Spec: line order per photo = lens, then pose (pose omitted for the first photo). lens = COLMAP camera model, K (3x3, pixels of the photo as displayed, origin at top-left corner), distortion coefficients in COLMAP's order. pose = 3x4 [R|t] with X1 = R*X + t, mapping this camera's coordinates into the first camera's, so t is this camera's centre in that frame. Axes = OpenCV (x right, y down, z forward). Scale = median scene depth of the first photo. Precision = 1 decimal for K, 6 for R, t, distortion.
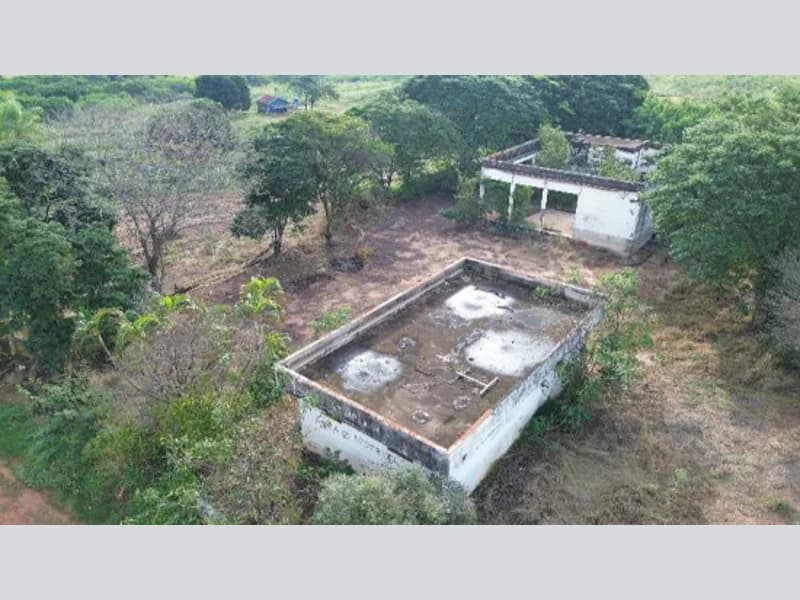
lens RADIAL K [[579.7, 0, 397.6], [0, 579.7, 281.6], [0, 0, 1]] dist [0.042776, -0.001876]
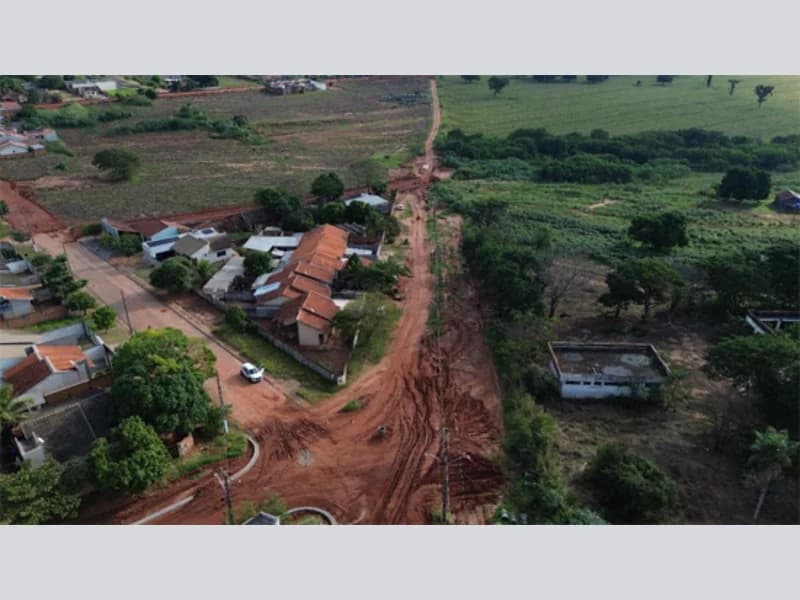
lens RADIAL K [[564.8, 0, 400.0], [0, 564.8, 300.0], [0, 0, 1]] dist [0.053613, -0.051532]
pose [[0.579206, 0.354873, -0.733884, 0.878496], [-0.345860, 0.922205, 0.172972, -0.194368], [0.738174, 0.153635, 0.656883, -1.020340]]
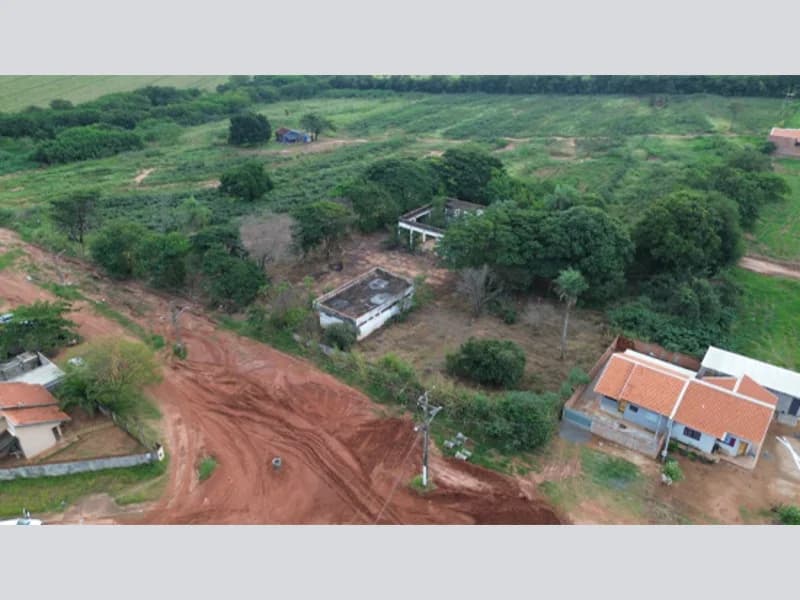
lens RADIAL K [[564.8, 0, 400.0], [0, 564.8, 300.0], [0, 0, 1]] dist [0.053613, -0.051532]
pose [[0.999984, 0.003314, 0.004573, 0.157660], [-0.003624, 0.997576, 0.069497, -0.055429], [-0.004332, -0.069513, 0.997572, -1.254528]]
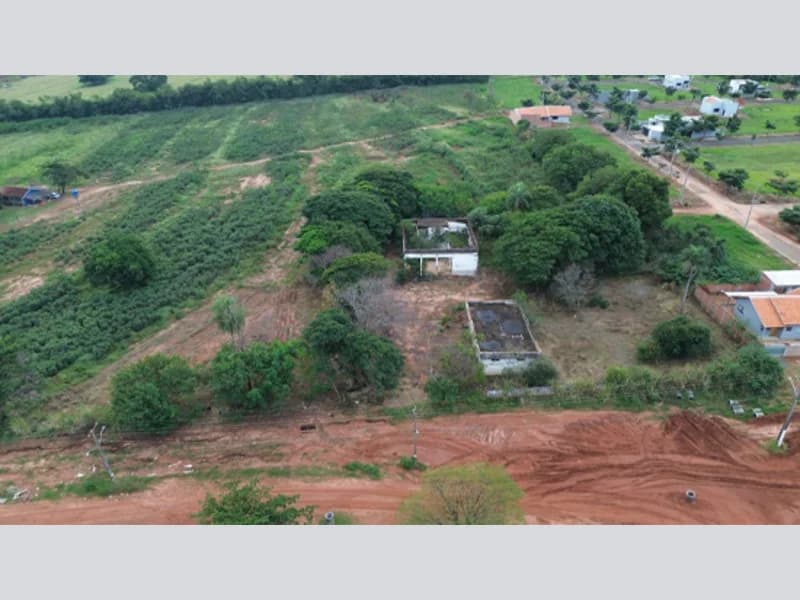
lens RADIAL K [[579.7, 0, 397.6], [0, 579.7, 281.6], [0, 0, 1]] dist [0.042776, -0.001876]
pose [[0.770181, -0.292945, 0.566572, -1.212922], [0.270444, 0.954471, 0.125874, -0.411741], [-0.577651, 0.056280, 0.814341, -0.761795]]
